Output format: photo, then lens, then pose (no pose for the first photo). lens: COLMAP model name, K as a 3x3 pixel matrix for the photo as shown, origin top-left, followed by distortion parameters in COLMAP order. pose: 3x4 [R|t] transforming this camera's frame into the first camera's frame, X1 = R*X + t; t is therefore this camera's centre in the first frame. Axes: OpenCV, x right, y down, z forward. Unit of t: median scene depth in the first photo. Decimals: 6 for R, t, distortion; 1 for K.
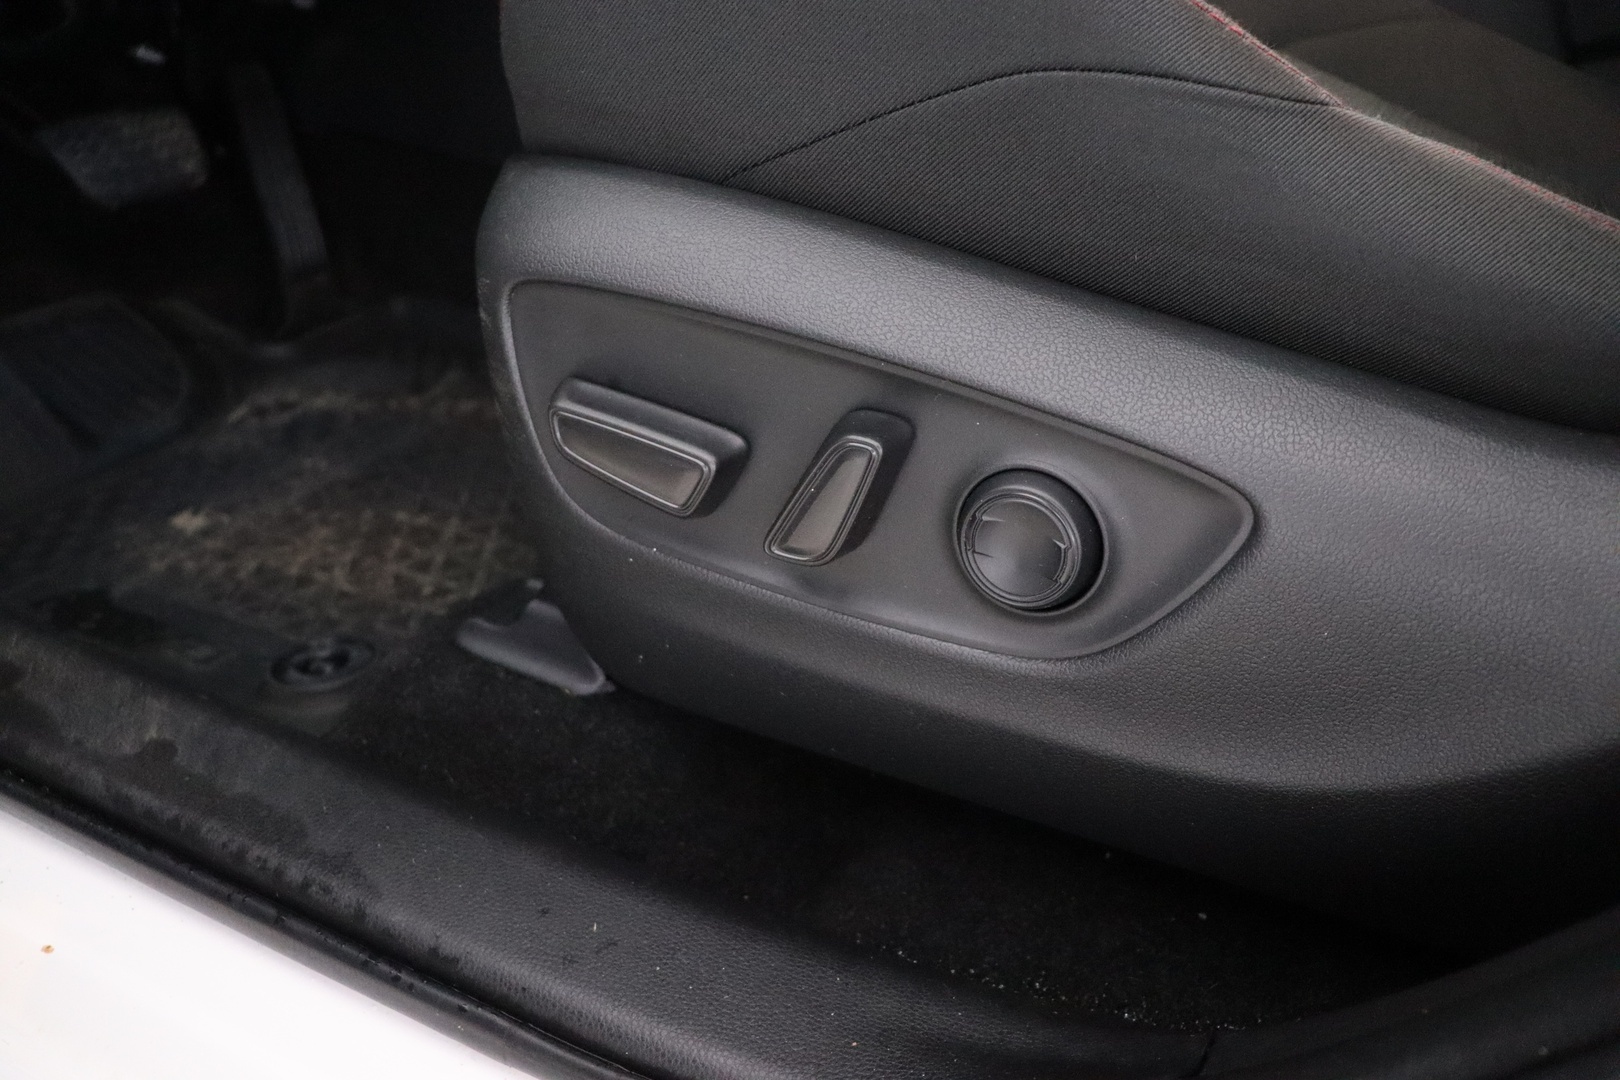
lens RADIAL K [[1318.4, 0, 810.0], [0, 1318.4, 540.0], [0, 0, 1]] dist [-0.191562, 0.167960]
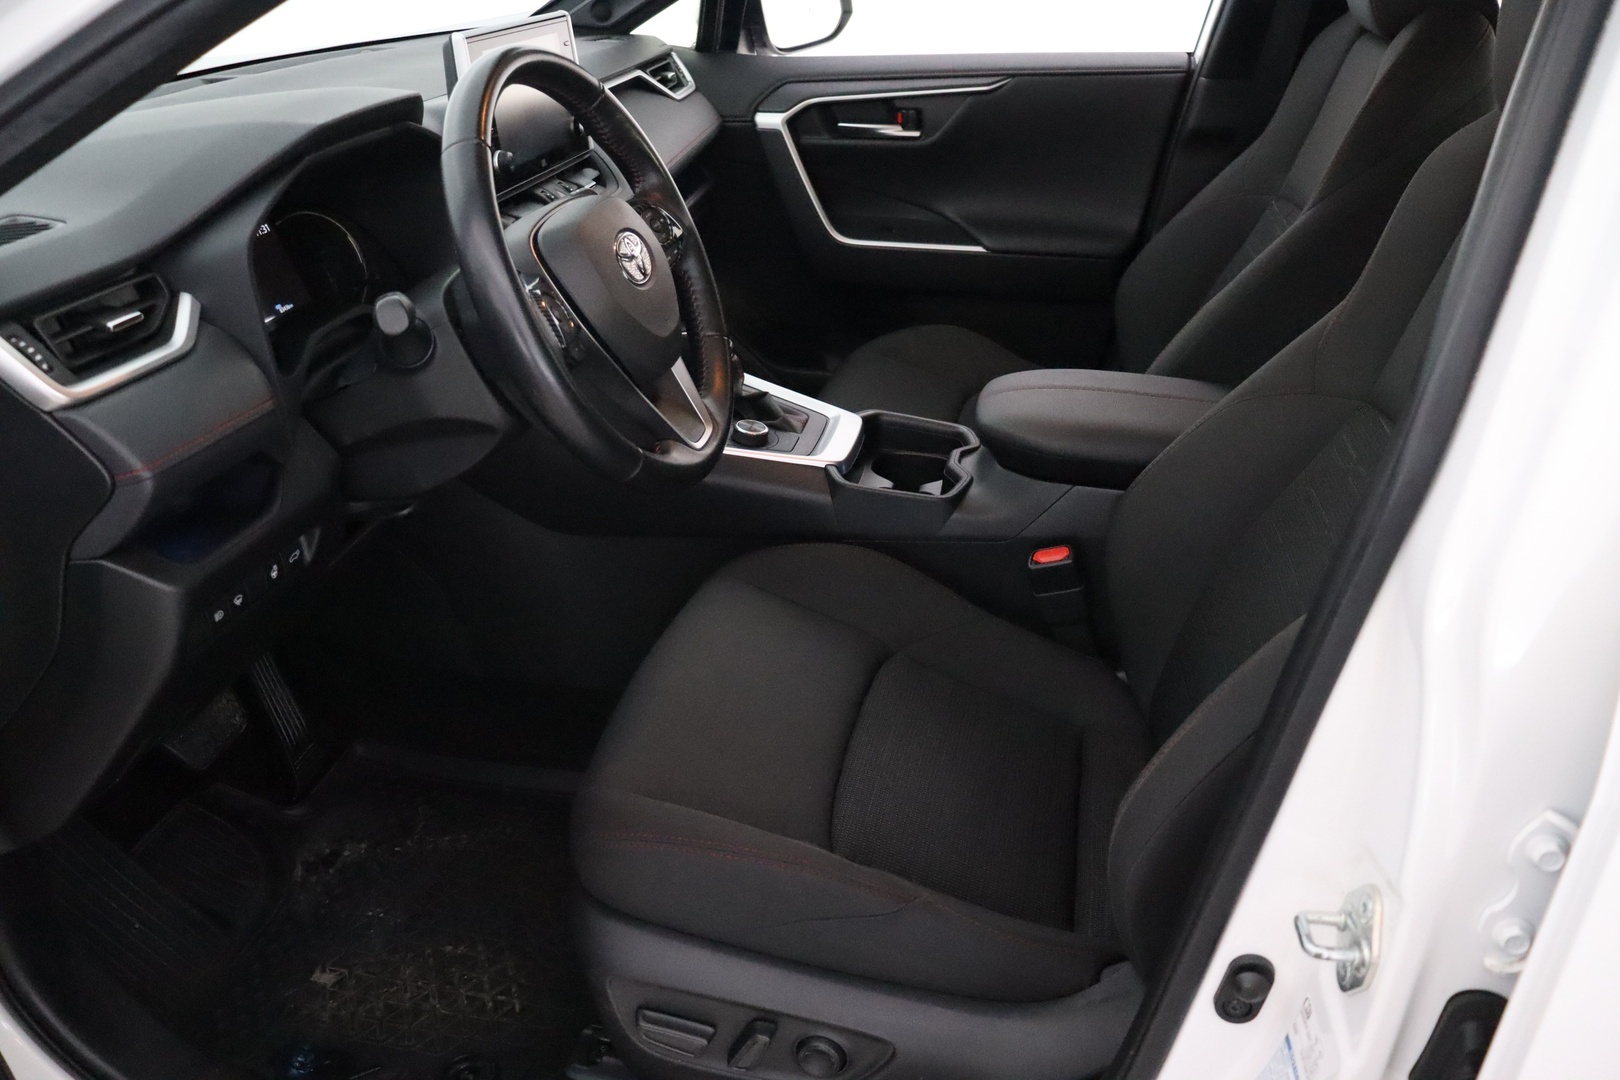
lens RADIAL K [[1318.4, 0, 810.0], [0, 1318.4, 540.0], [0, 0, 1]] dist [-0.191562, 0.167960]
pose [[0.967615, -0.130117, 0.216313, -0.160813], [0.130920, 0.991335, 0.010677, -0.575086], [-0.215828, 0.017988, 0.976266, -0.882874]]
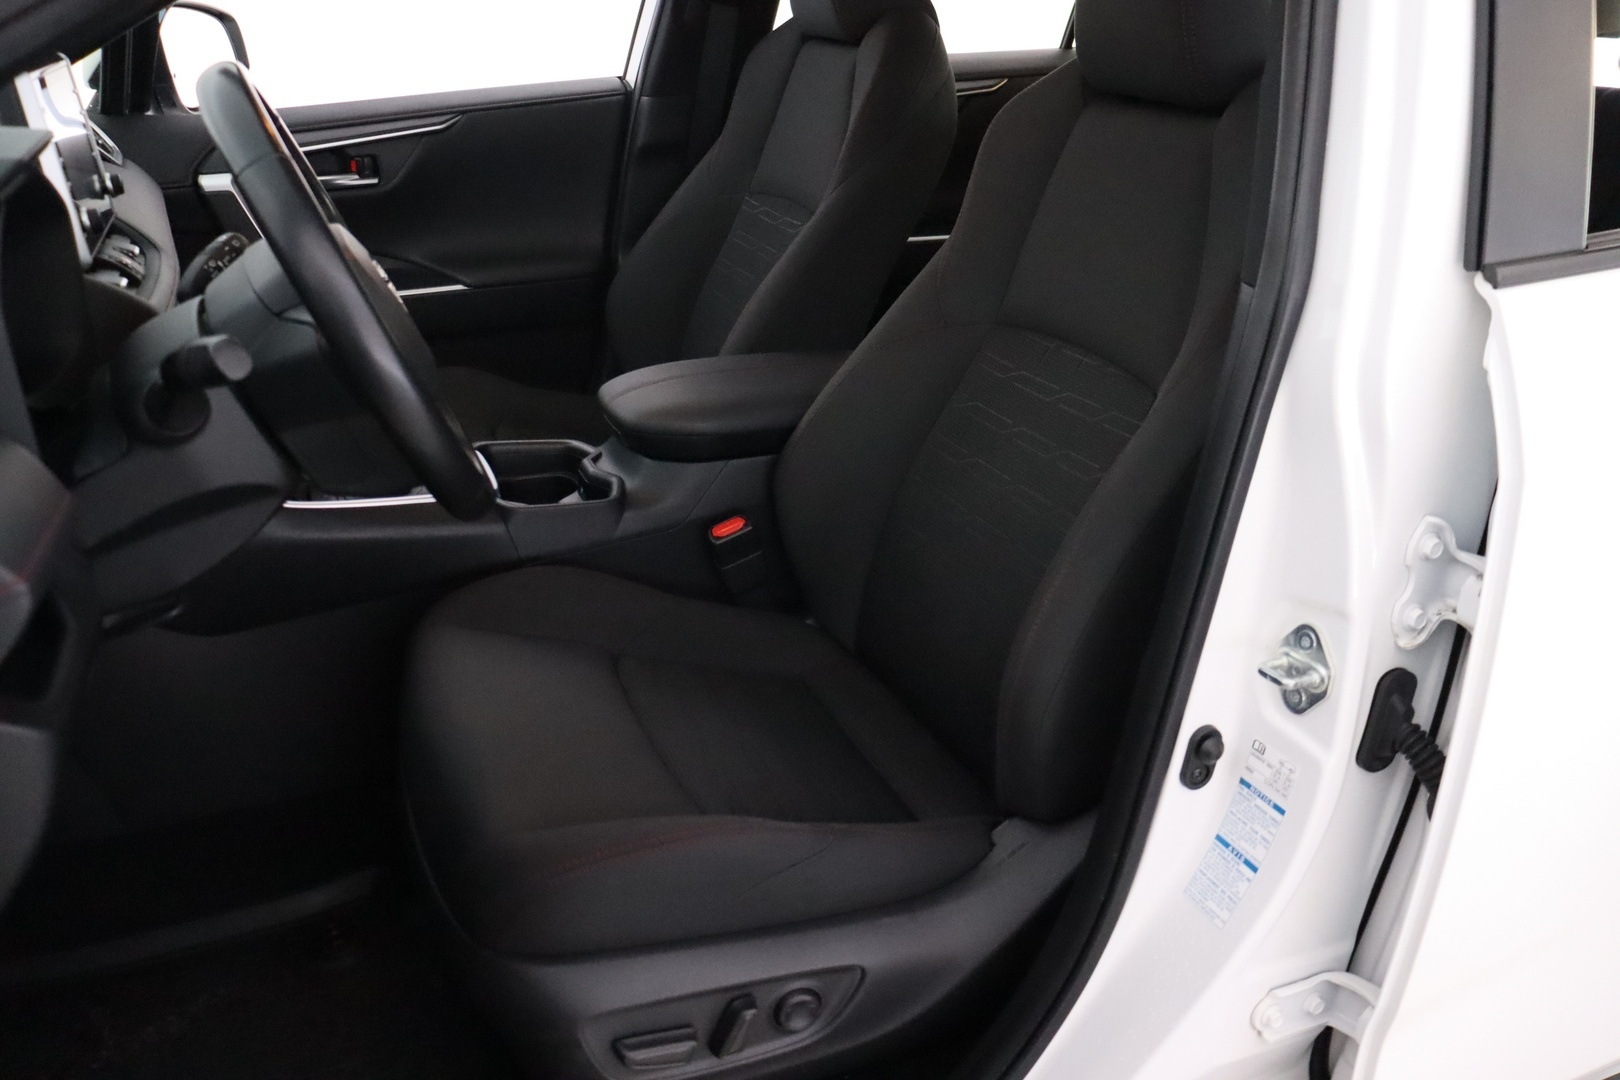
lens RADIAL K [[1321.3, 0, 815.5], [0, 1321.3, 550.6], [0, 0, 1]] dist [-0.196044, 0.181561]
pose [[0.646202, -0.321407, 0.692186, -0.738463], [0.347322, 0.931475, 0.108268, -0.626909], [-0.679552, 0.170448, 0.713552, -0.642979]]
